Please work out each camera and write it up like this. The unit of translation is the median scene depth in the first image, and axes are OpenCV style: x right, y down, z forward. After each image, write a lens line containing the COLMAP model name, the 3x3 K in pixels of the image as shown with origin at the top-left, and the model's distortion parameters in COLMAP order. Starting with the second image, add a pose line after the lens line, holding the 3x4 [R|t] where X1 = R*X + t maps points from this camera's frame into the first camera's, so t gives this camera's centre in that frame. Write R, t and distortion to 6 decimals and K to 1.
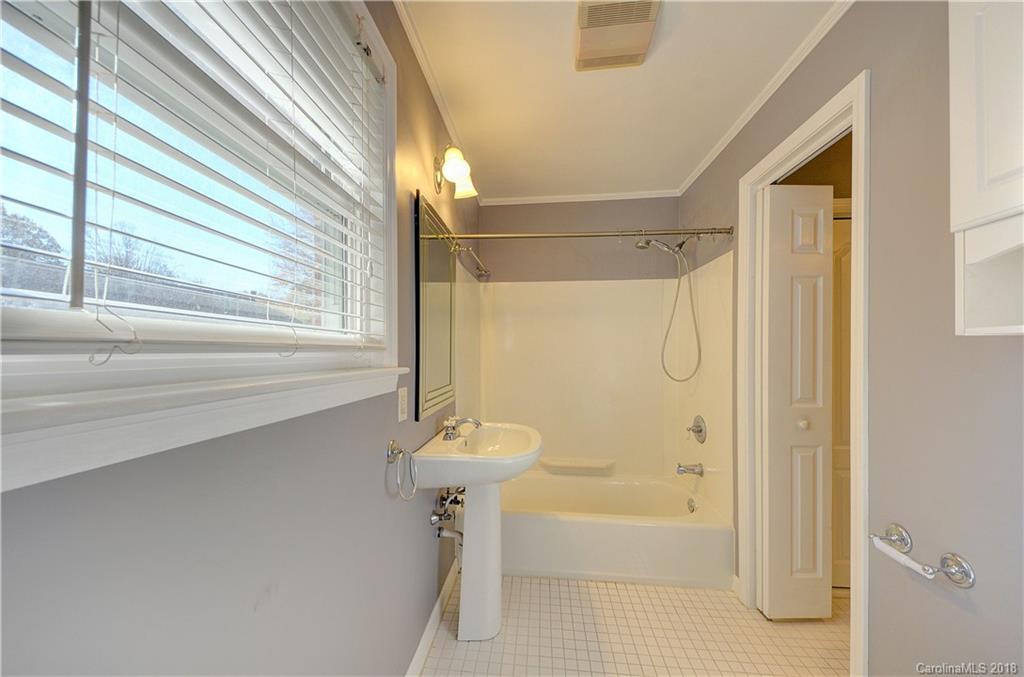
lens RADIAL K [[359.5, 0, 512.8], [0, 359.5, 352.9], [0, 0, 1]] dist [0.063785, -0.025269]
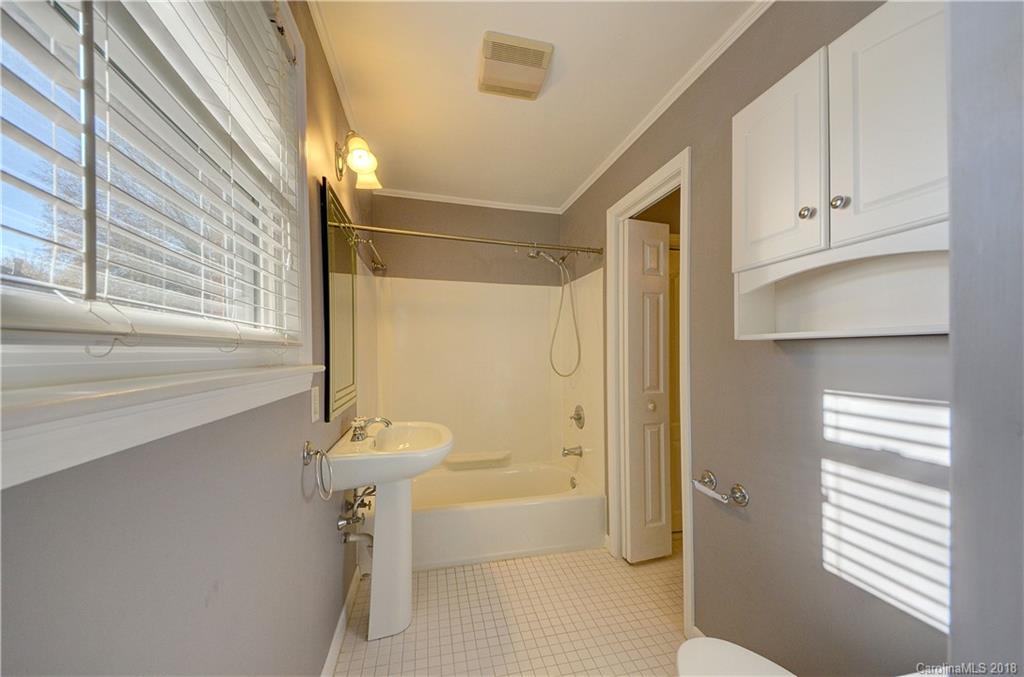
lens RADIAL K [[380.3, 0, 518.8], [0, 380.3, 349.4], [0, 0, 1]] dist [0.020379, -0.000019]
pose [[0.937898, 0.006277, 0.346854, -0.123681], [-0.003259, 0.999952, -0.009285, 0.005464], [-0.346896, 0.007578, 0.937873, -0.100255]]
